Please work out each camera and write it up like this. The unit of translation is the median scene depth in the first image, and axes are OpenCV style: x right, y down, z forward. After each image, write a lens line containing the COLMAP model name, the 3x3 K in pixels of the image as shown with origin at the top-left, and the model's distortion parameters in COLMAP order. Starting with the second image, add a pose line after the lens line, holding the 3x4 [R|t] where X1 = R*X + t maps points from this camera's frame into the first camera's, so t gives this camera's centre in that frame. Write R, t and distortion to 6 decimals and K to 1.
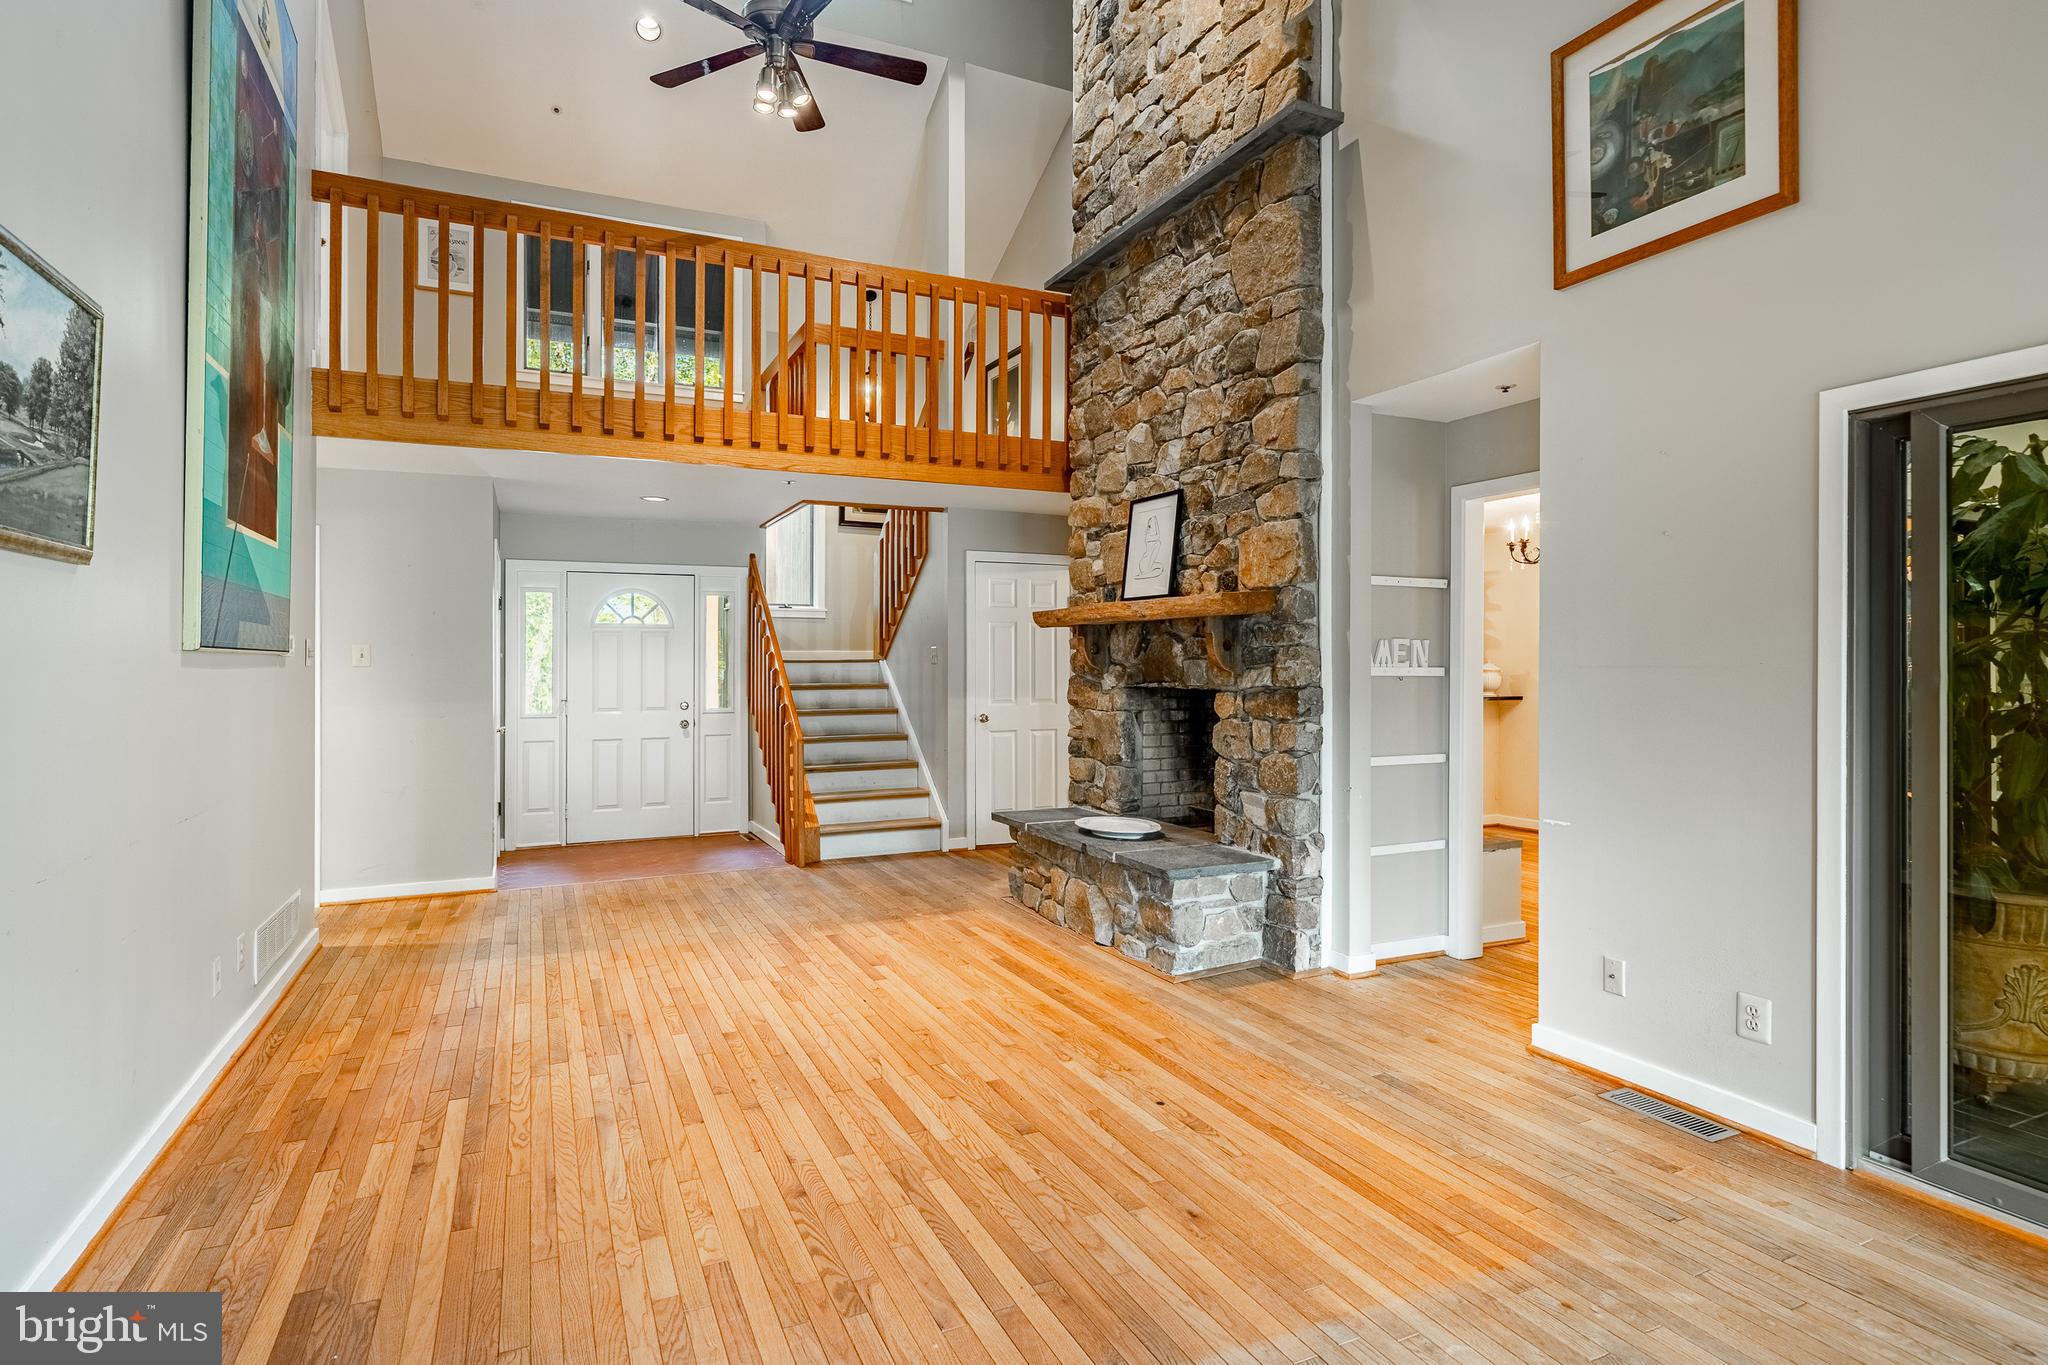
lens RADIAL K [[1025.7, 0, 1024.9], [0, 1025.7, 654.9], [0, 0, 1]] dist [-0.000246, -0.000008]
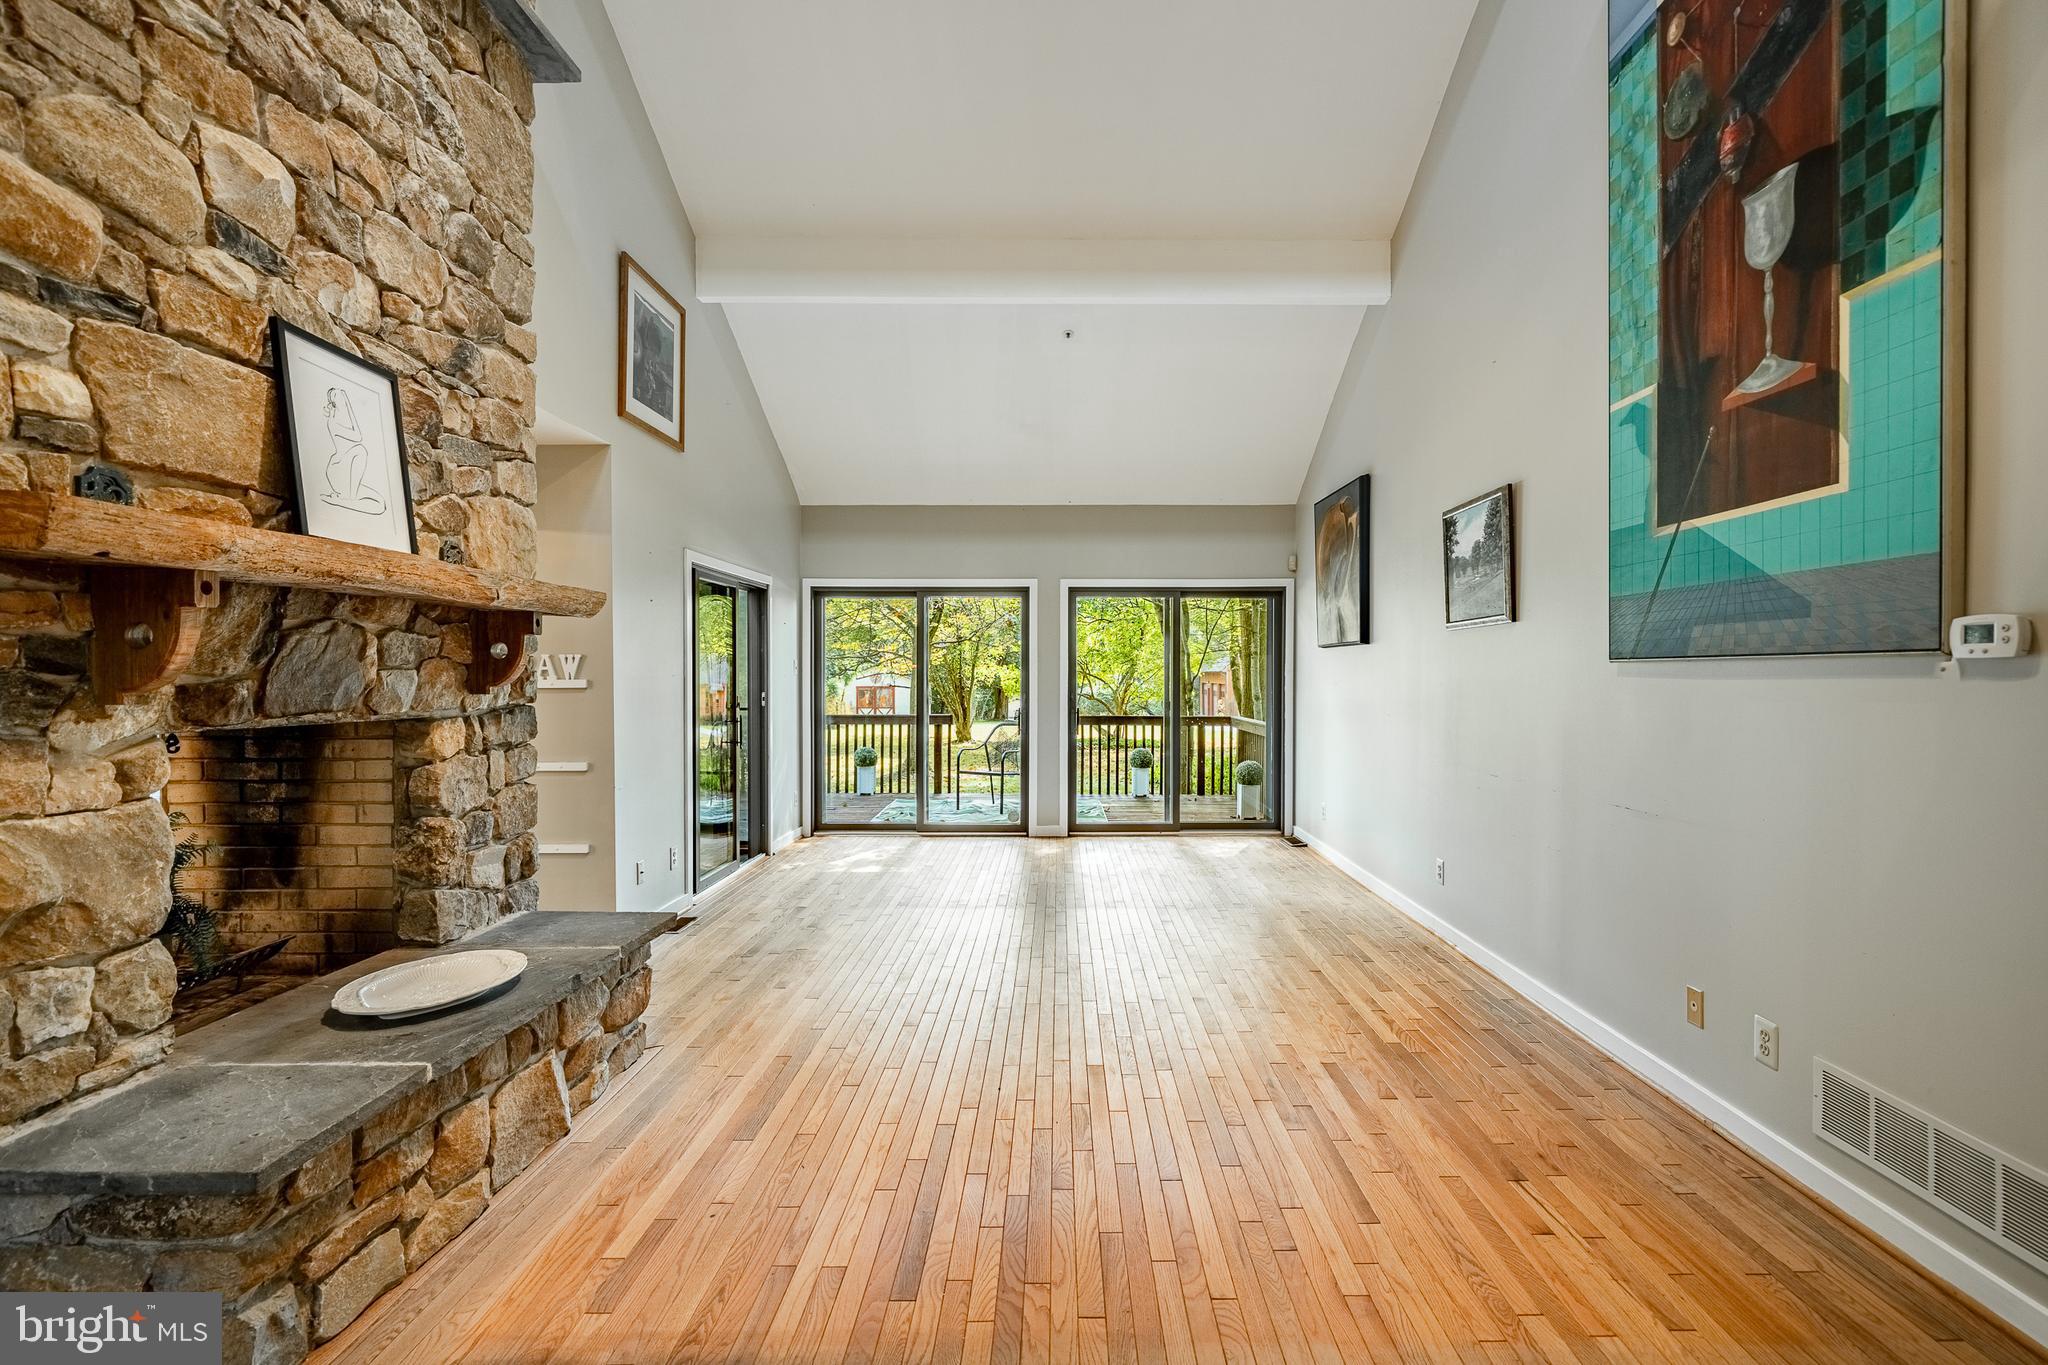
lens RADIAL K [[935.8, 0, 1024.0], [0, 935.8, 682.5], [0, 0, 1]] dist [0.000871, 0.000084]
pose [[-0.883753, 0.000761, 0.467953, -0.457816], [-0.001664, 0.999987, -0.004769, 0.015861], [-0.467951, -0.004994, -0.883740, 1.448761]]
